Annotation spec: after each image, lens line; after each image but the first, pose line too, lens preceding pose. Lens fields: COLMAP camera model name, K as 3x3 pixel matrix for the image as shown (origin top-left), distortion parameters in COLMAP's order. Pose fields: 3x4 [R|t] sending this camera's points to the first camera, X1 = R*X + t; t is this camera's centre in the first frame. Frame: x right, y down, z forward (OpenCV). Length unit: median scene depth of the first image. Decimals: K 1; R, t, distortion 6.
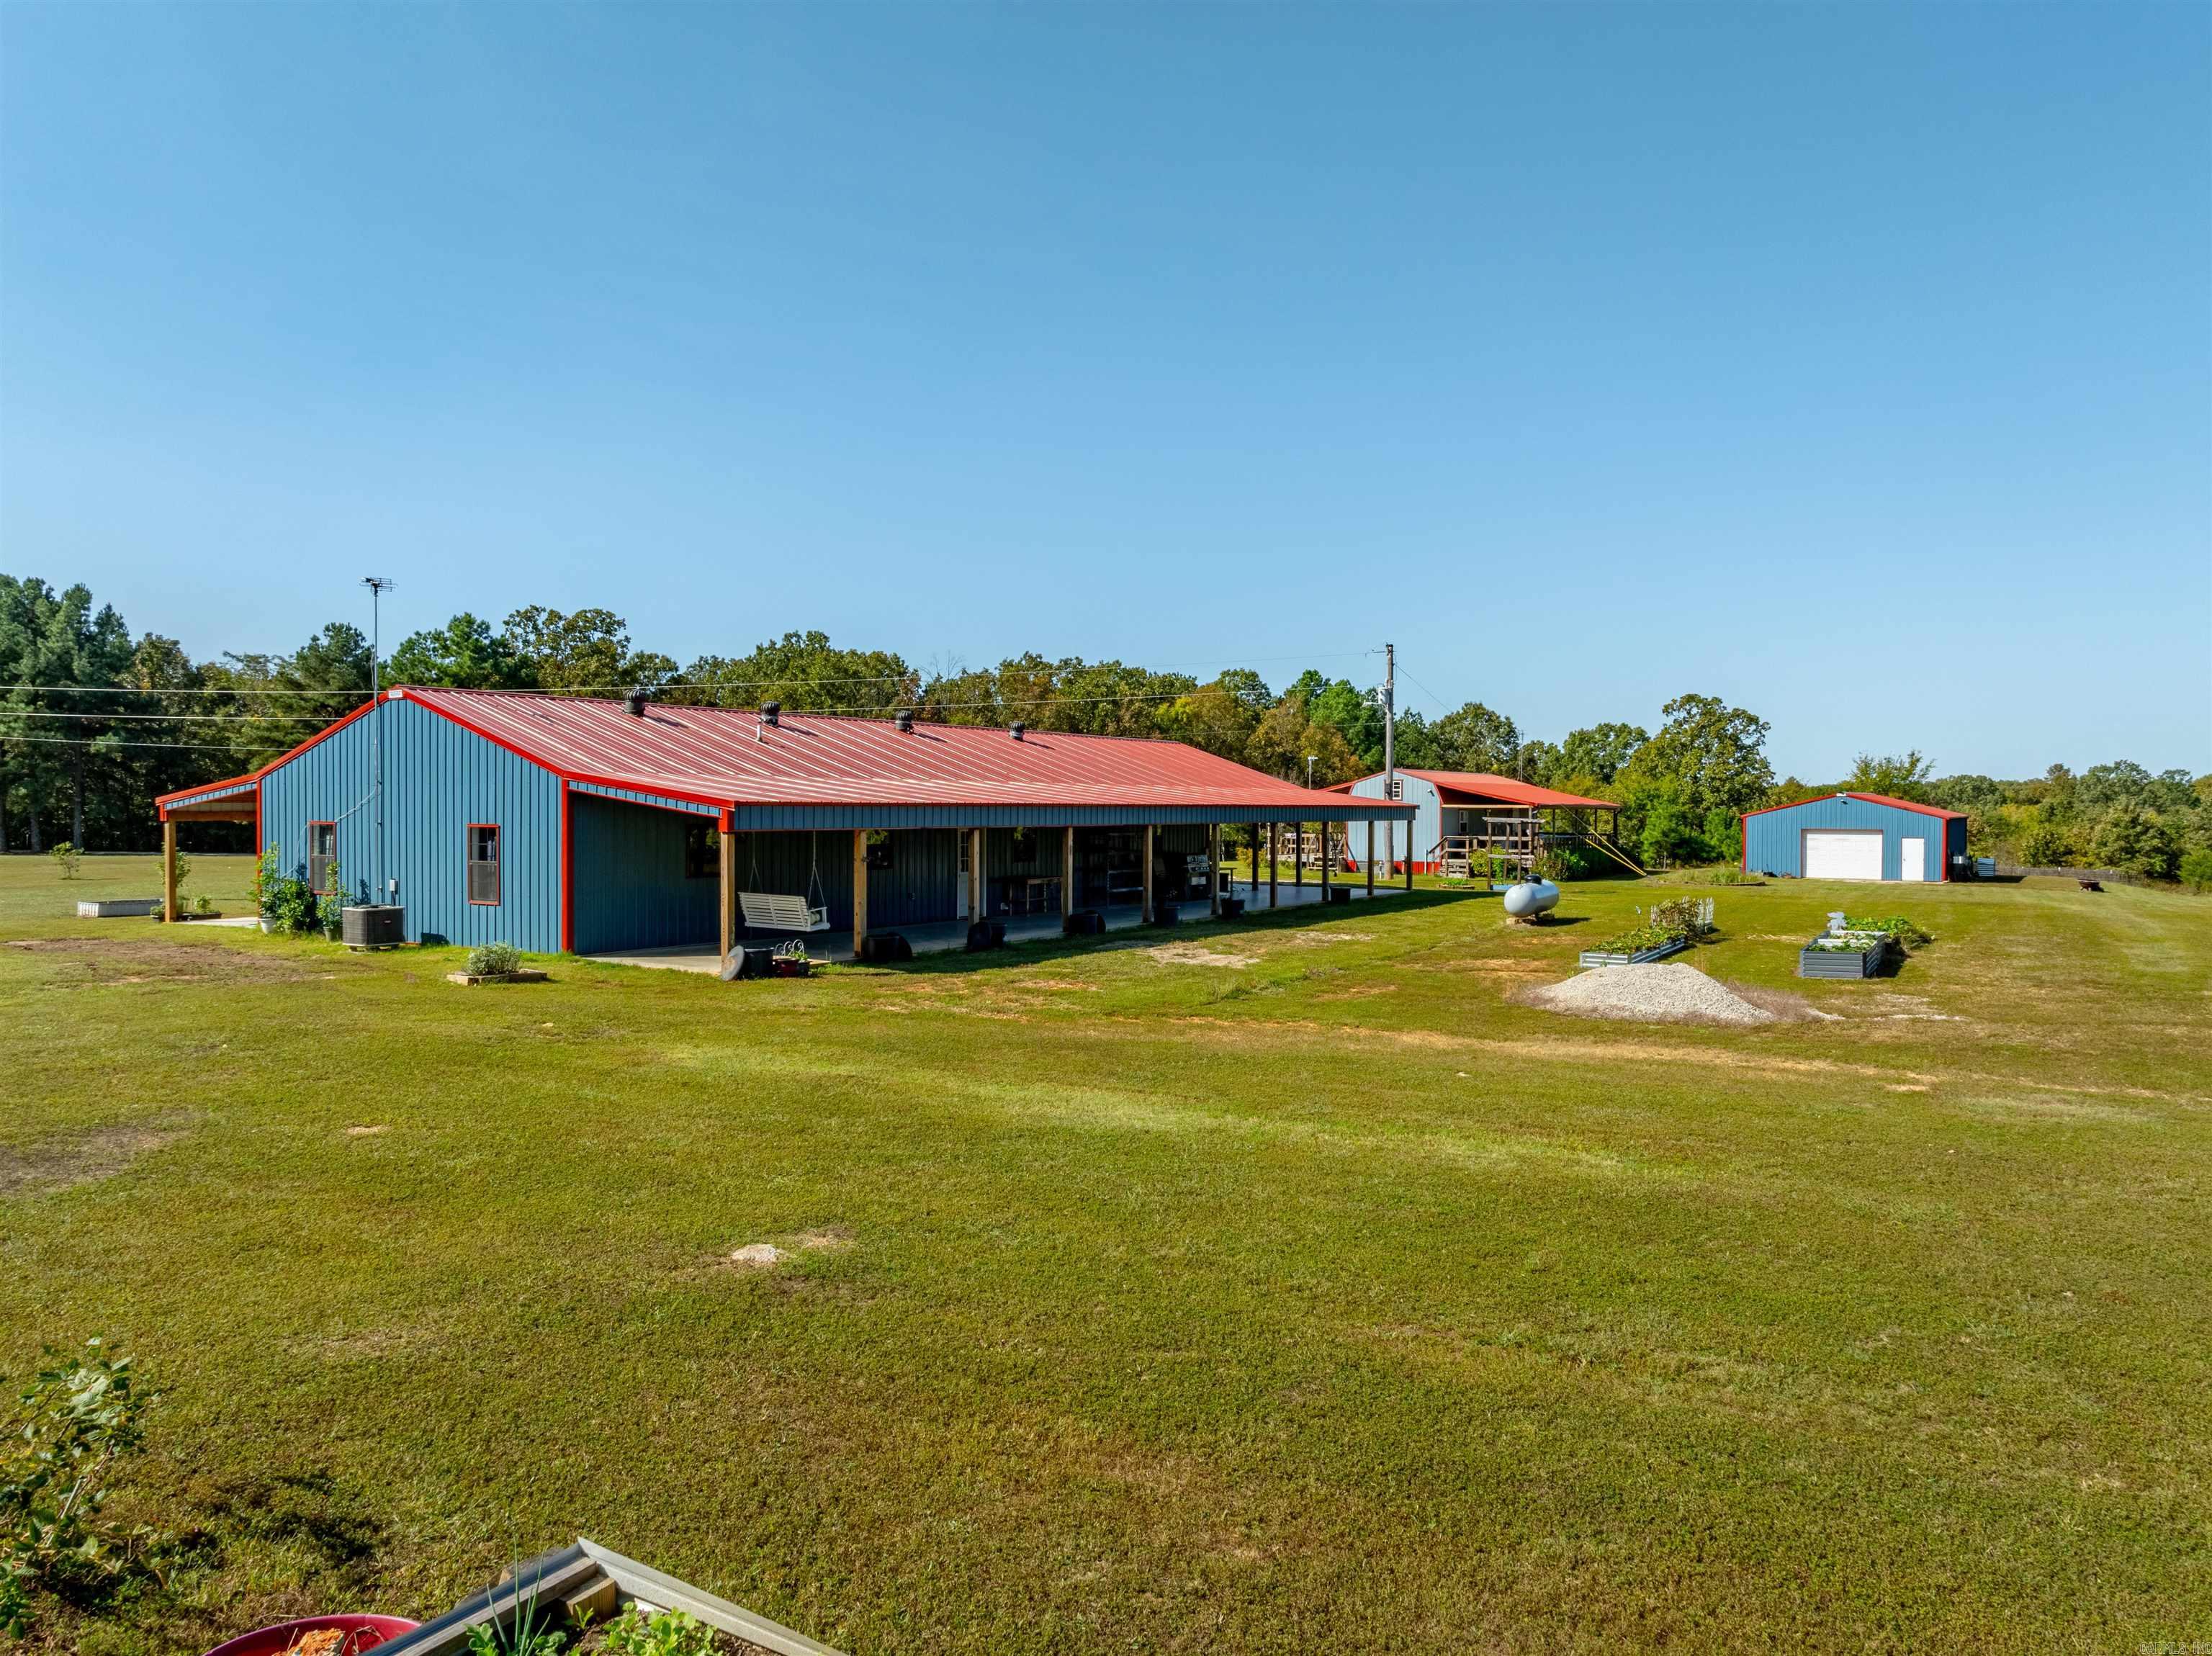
lens RADIAL K [[1543.7, 0, 1102.6], [0, 1543.7, 823.6], [0, 0, 1]] dist [-0.027391, 0.032365]
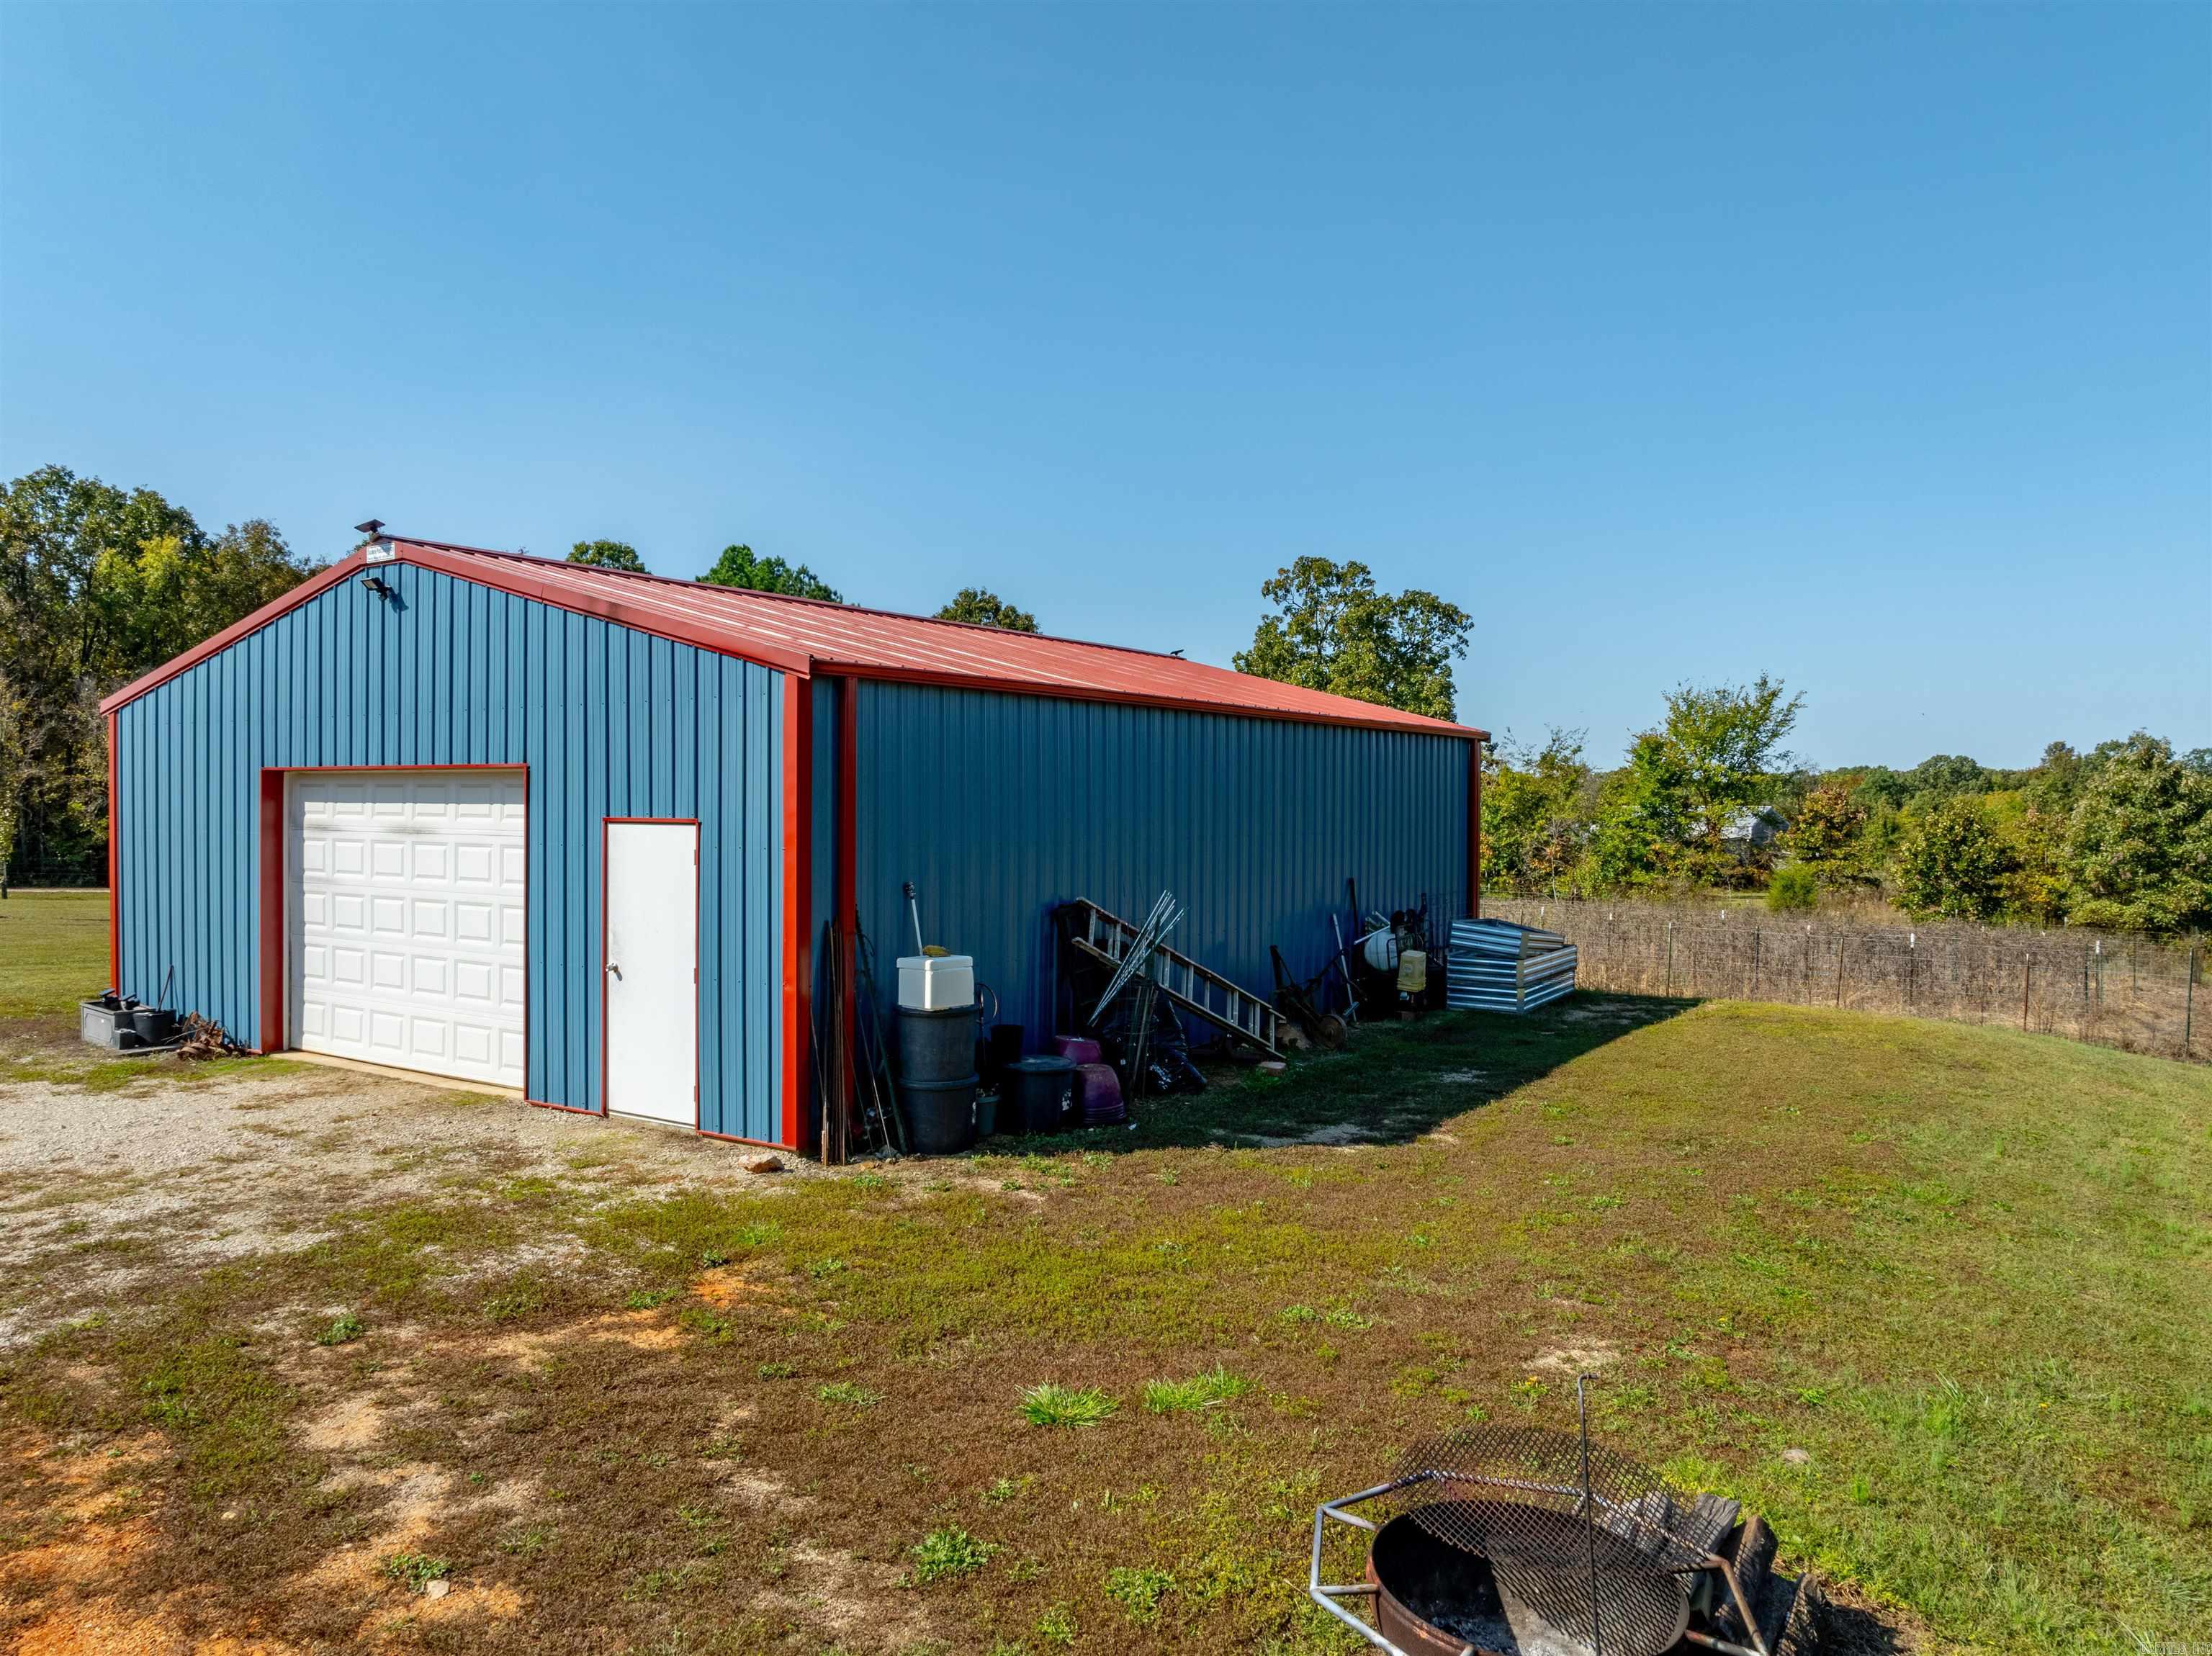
lens RADIAL K [[1543.7, 0, 1104.7], [0, 1543.7, 823.8], [0, 0, 1]] dist [-0.027391, 0.032365]
pose [[0.999980, 0.000144, -0.006381, 0.318821], [-0.000128, 0.999997, 0.002518, 0.005198], [0.006381, -0.002517, 0.999976, 0.479677]]
